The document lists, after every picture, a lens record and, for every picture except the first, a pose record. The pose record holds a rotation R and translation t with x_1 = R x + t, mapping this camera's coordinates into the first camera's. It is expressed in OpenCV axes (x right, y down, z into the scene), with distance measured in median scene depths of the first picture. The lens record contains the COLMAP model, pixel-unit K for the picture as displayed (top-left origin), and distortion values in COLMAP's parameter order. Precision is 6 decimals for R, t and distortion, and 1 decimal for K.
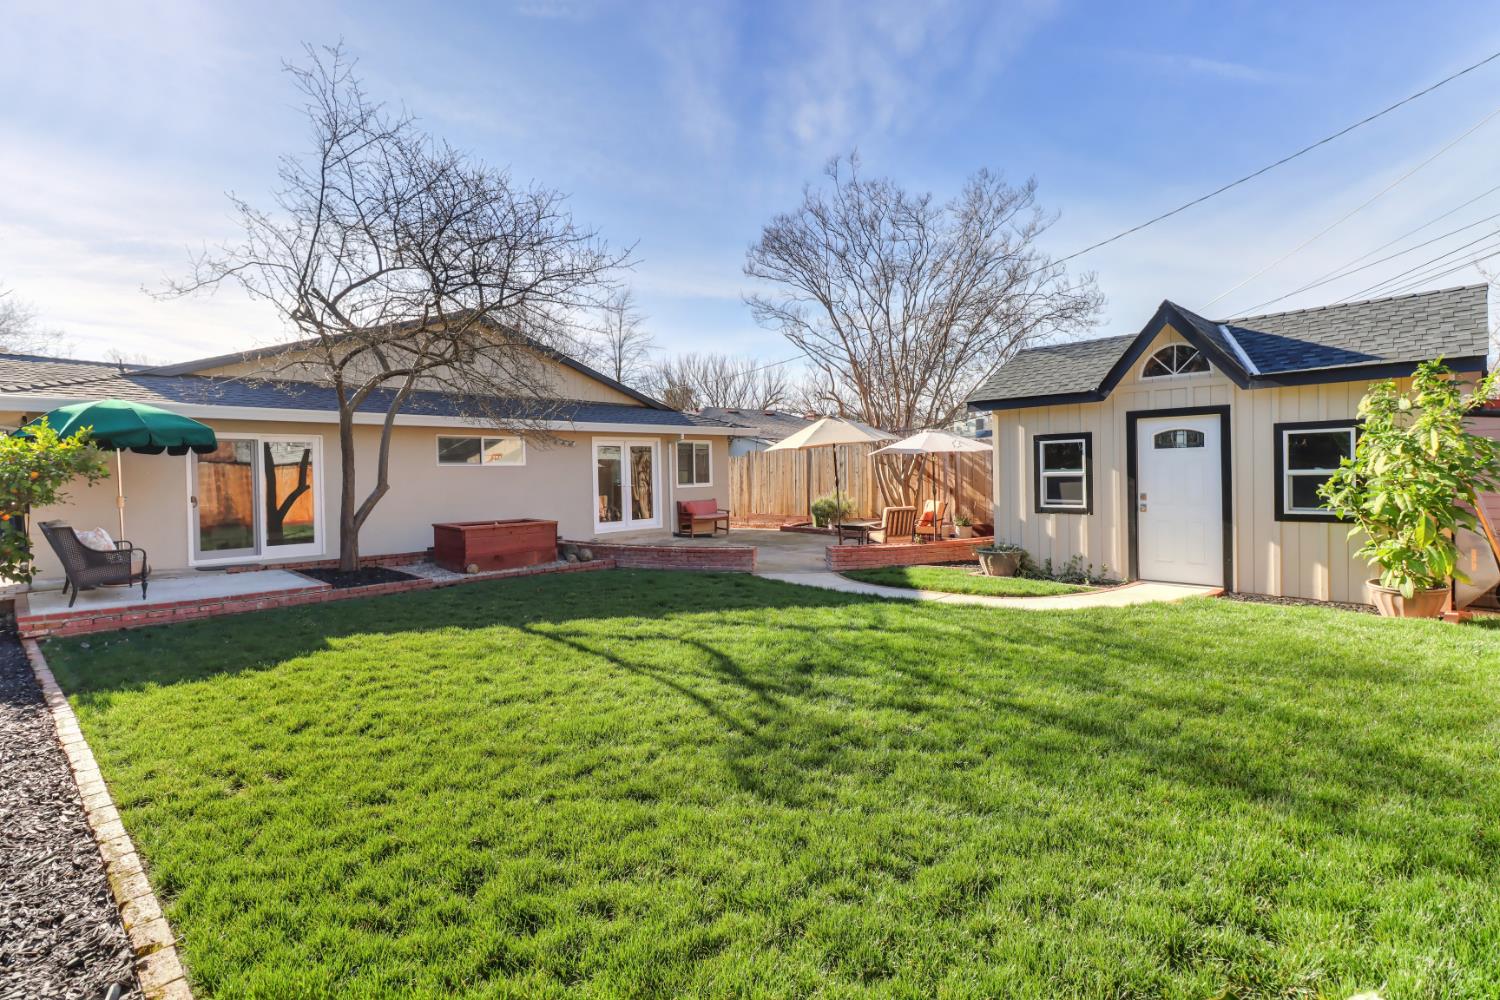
lens RADIAL K [[701.4, 0, 753.4], [0, 701.4, 486.7], [0, 0, 1]] dist [0.025622, -0.016373]
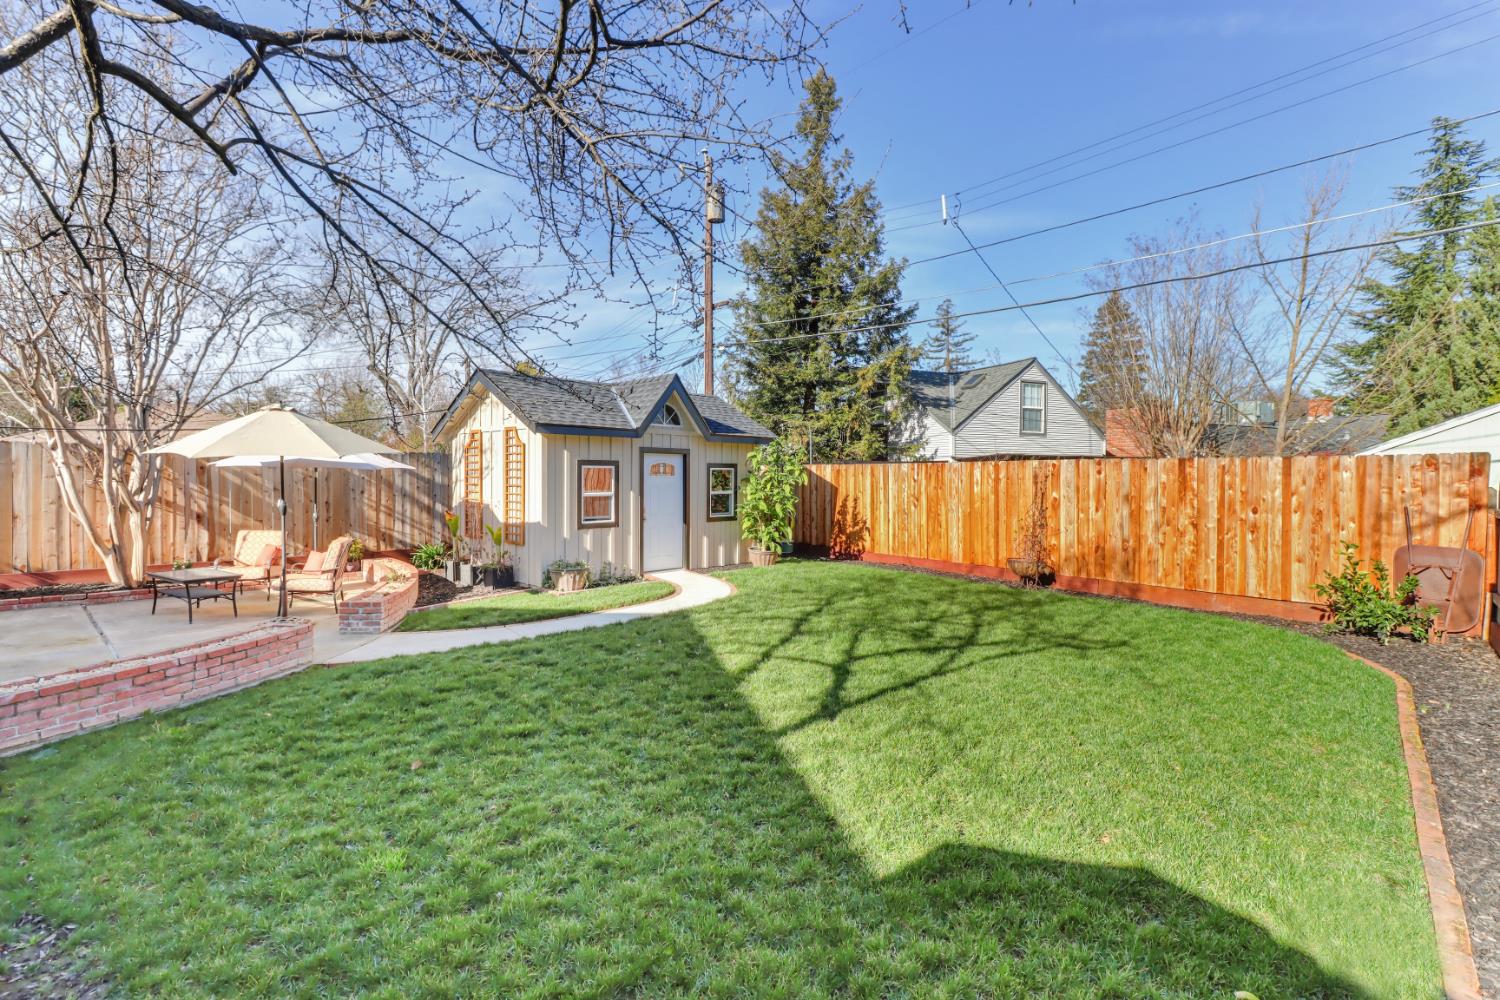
lens RADIAL K [[707.4, 0, 748.0], [0, 707.4, 474.2], [0, 0, 1]] dist [0.026239, -0.017284]
pose [[-0.018006, 0.019196, 0.999654, -0.807983], [0.015512, 0.999701, -0.018918, -0.027804], [-0.999718, 0.015166, -0.018298, 0.835260]]
